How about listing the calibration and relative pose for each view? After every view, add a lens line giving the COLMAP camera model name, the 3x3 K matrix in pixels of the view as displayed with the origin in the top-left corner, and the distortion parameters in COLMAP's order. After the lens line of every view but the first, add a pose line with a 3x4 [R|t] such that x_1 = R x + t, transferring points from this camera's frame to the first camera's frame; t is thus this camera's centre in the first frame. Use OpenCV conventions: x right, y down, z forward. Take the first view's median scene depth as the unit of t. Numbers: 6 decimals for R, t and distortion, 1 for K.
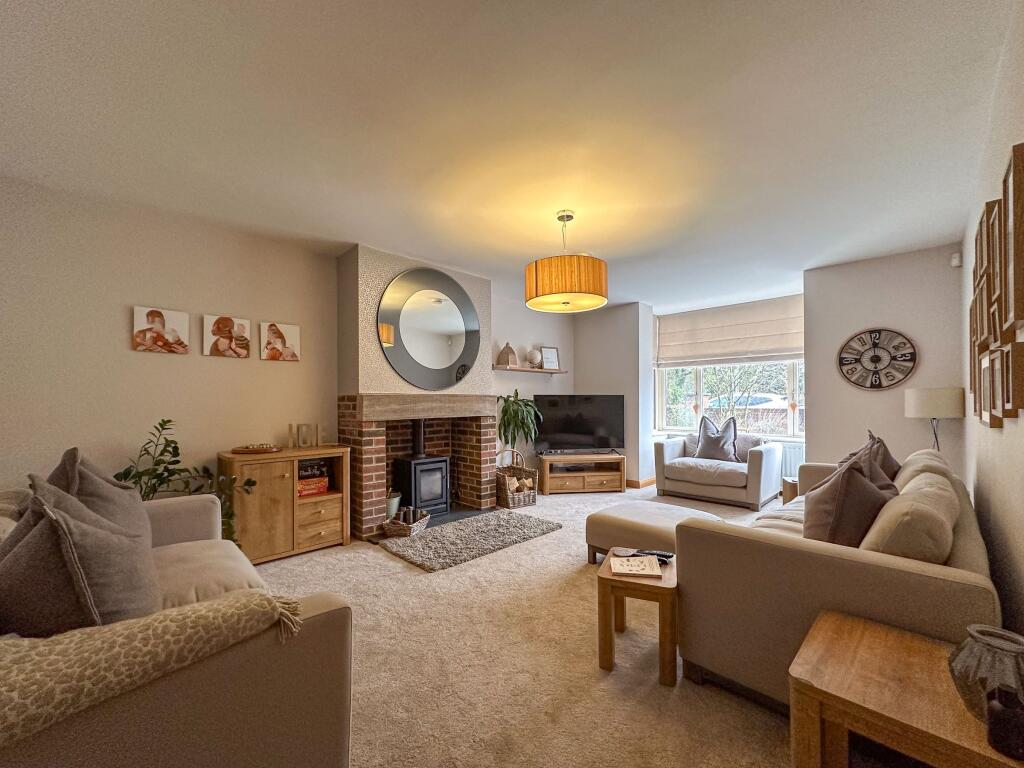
lens RADIAL K [[422.4, 0, 518.0], [0, 422.4, 393.9], [0, 0, 1]] dist [0.000699, -0.000145]
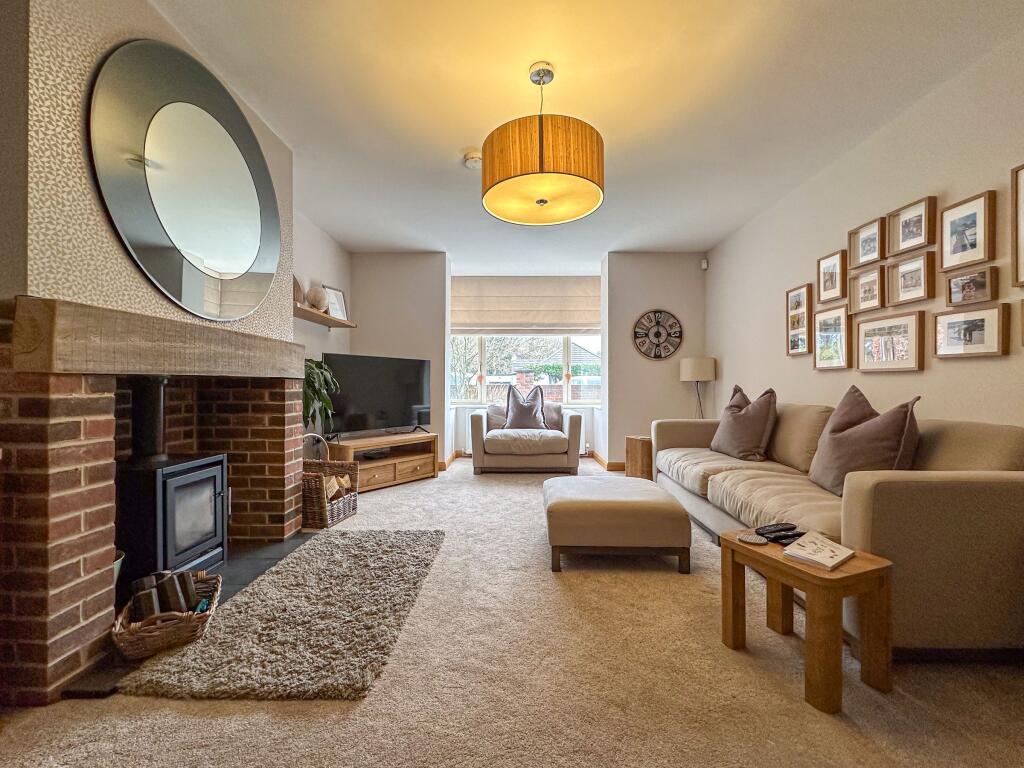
lens RADIAL K [[422.4, 0, 510.0], [0, 422.4, 380.9], [0, 0, 1]] dist [0.000699, -0.000145]
pose [[0.711851, 0.012402, 0.702221, -0.286736], [-0.014820, 0.999887, -0.002635, 0.055781], [-0.702174, -0.008531, 0.711955, 0.390419]]
